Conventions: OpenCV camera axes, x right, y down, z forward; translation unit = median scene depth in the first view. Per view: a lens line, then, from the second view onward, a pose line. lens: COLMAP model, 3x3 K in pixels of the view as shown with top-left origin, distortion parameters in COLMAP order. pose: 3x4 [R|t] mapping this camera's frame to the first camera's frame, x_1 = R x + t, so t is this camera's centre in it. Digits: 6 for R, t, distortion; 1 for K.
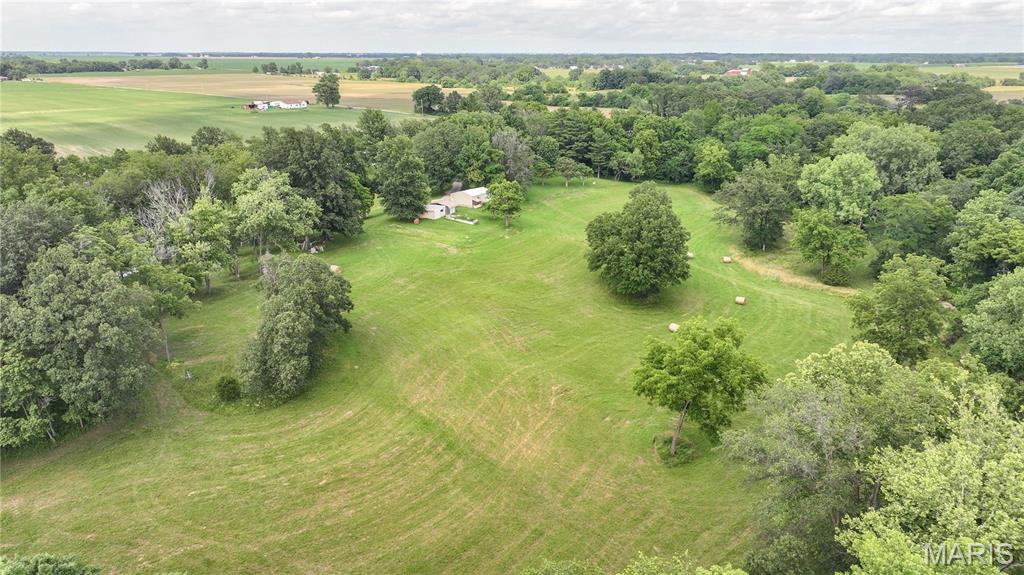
lens RADIAL K [[740.5, 0, 512.0], [0, 740.5, 287.5], [0, 0, 1]] dist [-0.004784, 0.029839]
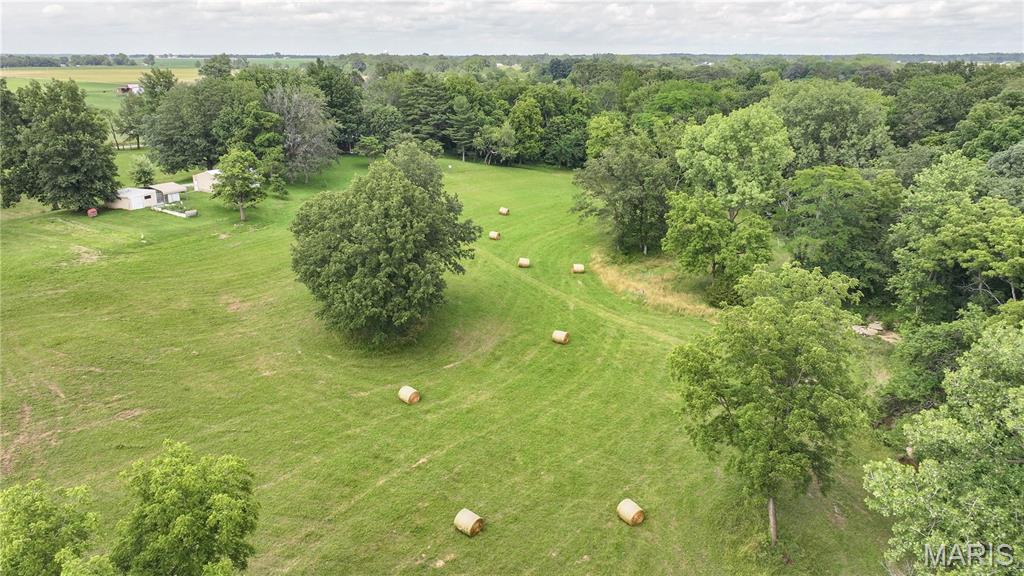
lens RADIAL K [[740.0, 0, 512.0], [0, 740.0, 288.0], [0, 0, 1]] dist [0.003792, 0.005558]
pose [[0.999653, -0.006896, 0.025407, 0.216397], [0.006981, 0.999970, -0.003260, -0.018165], [-0.025384, 0.003436, 0.999672, 0.330896]]
